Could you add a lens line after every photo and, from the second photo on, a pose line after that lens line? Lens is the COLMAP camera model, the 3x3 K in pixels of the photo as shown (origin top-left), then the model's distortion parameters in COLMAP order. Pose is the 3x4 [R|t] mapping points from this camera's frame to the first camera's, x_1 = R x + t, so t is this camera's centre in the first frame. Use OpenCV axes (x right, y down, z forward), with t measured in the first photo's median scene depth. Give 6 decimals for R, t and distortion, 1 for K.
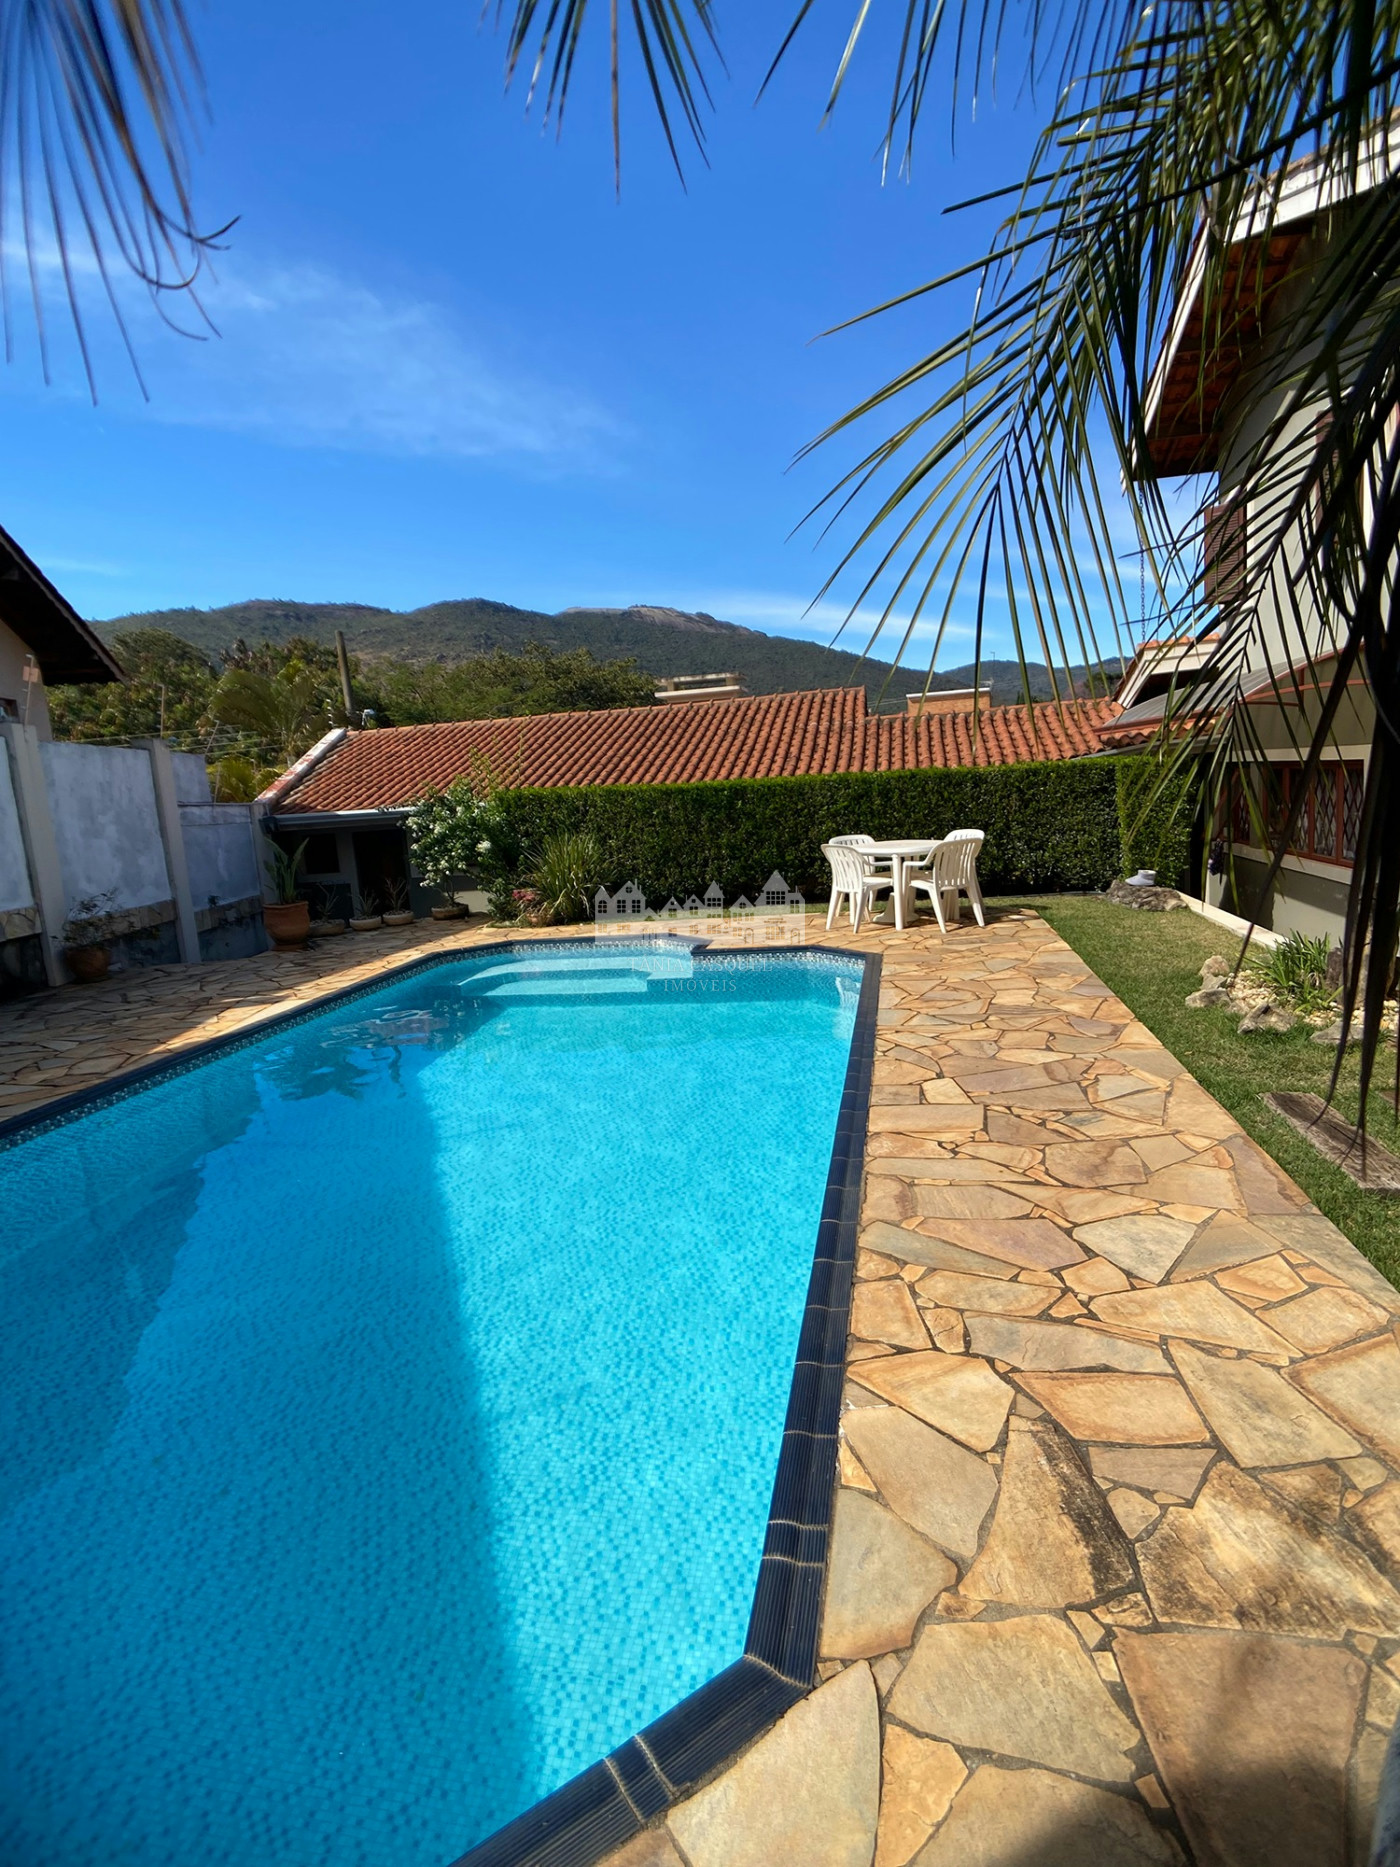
lens RADIAL K [[966.1, 0, 700.0], [0, 966.1, 933.5], [0, 0, 1]] dist [-0.018113, -0.001411]
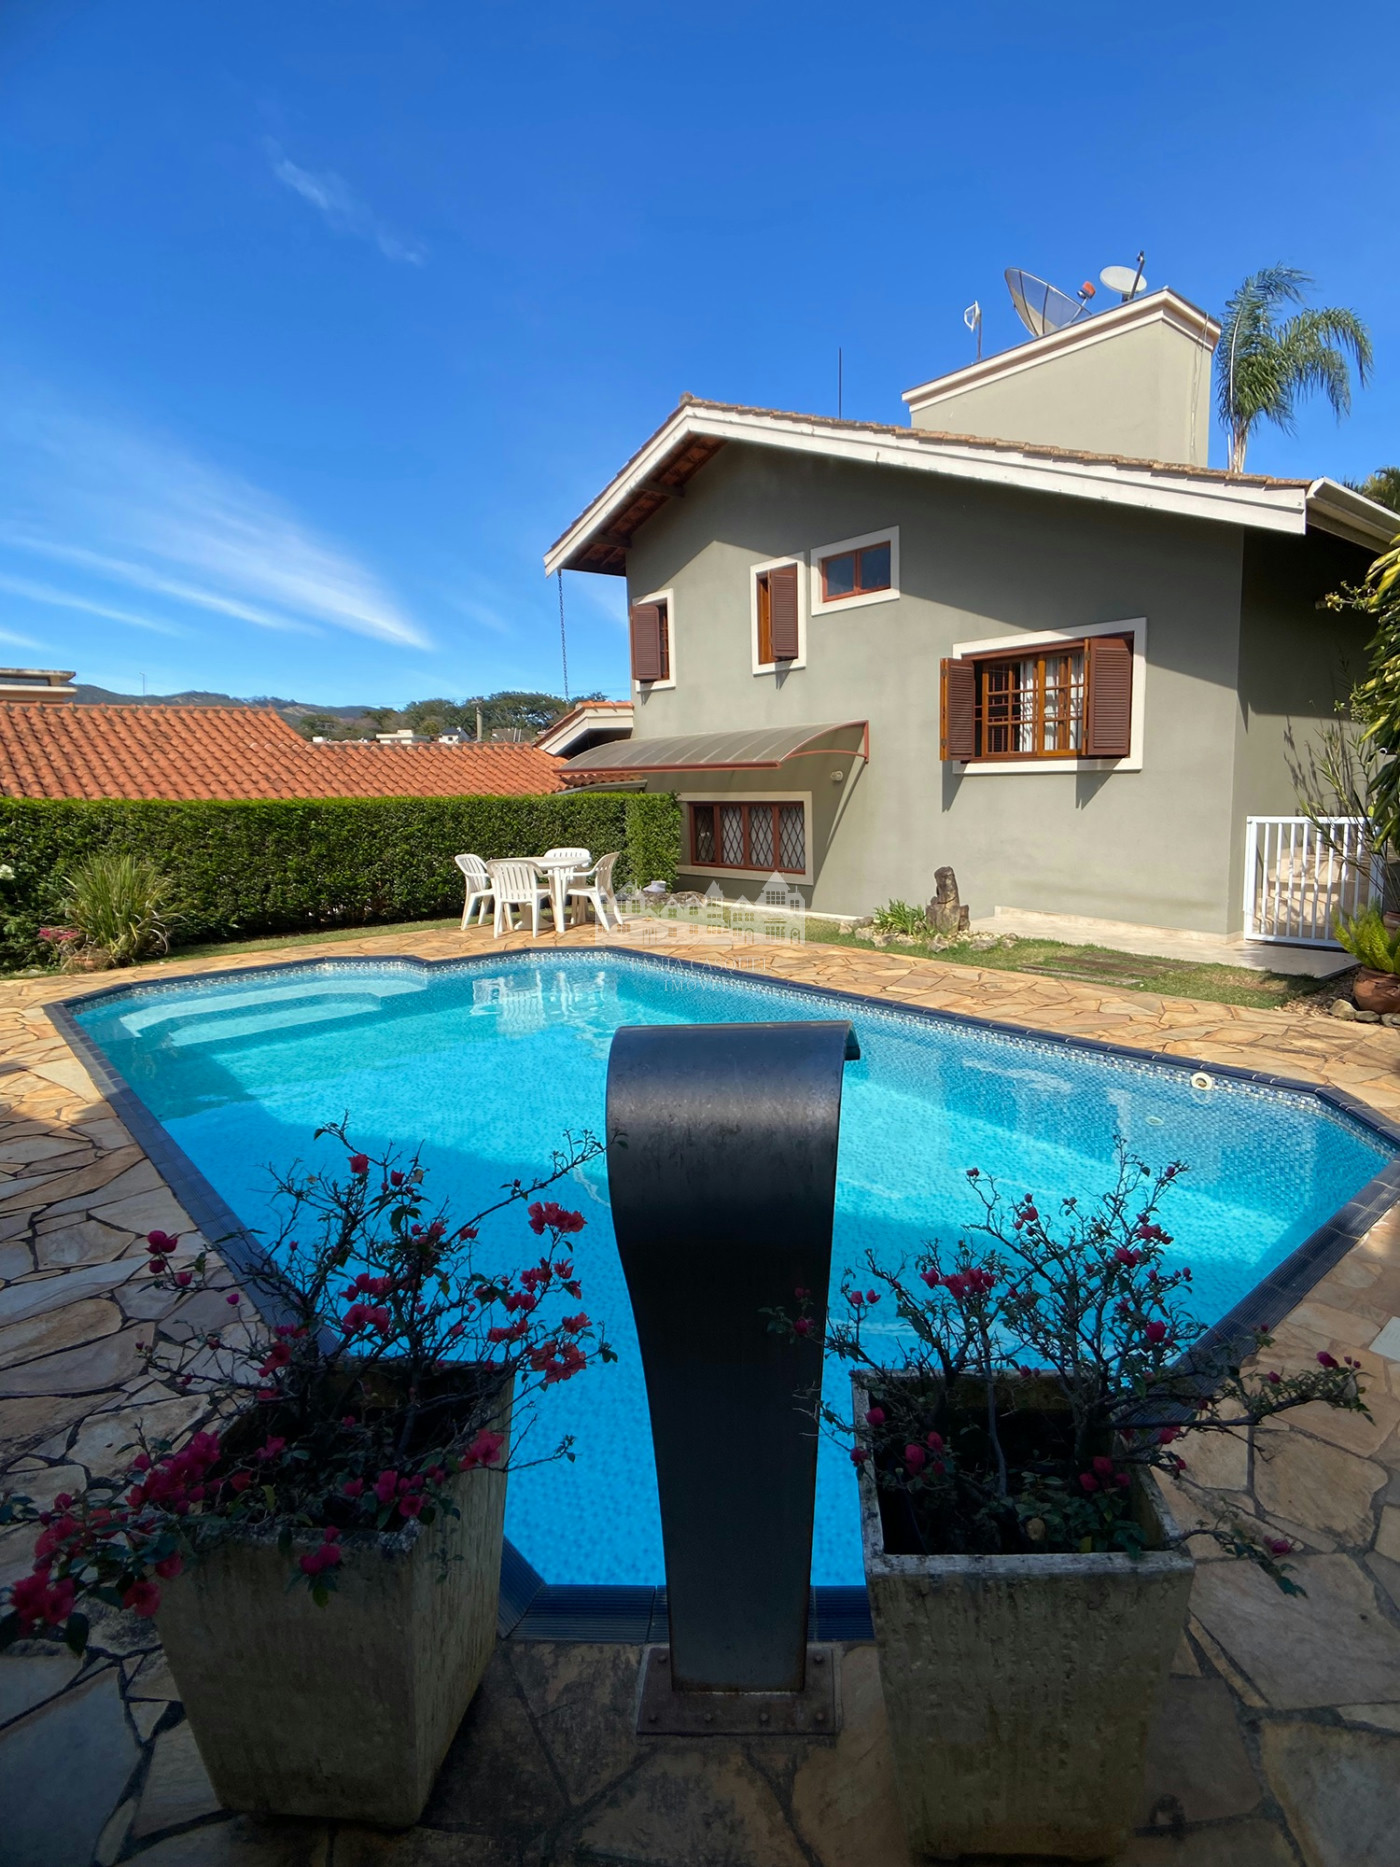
lens RADIAL K [[977.0, 0, 777.5], [0, 977.0, 931.4], [0, 0, 1]] dist [0.002977, 0.000302]
pose [[0.624017, -0.063042, 0.778863, -0.455853], [0.099618, 0.995025, 0.000726, 0.016358], [-0.775034, 0.077136, 0.627193, 0.052697]]
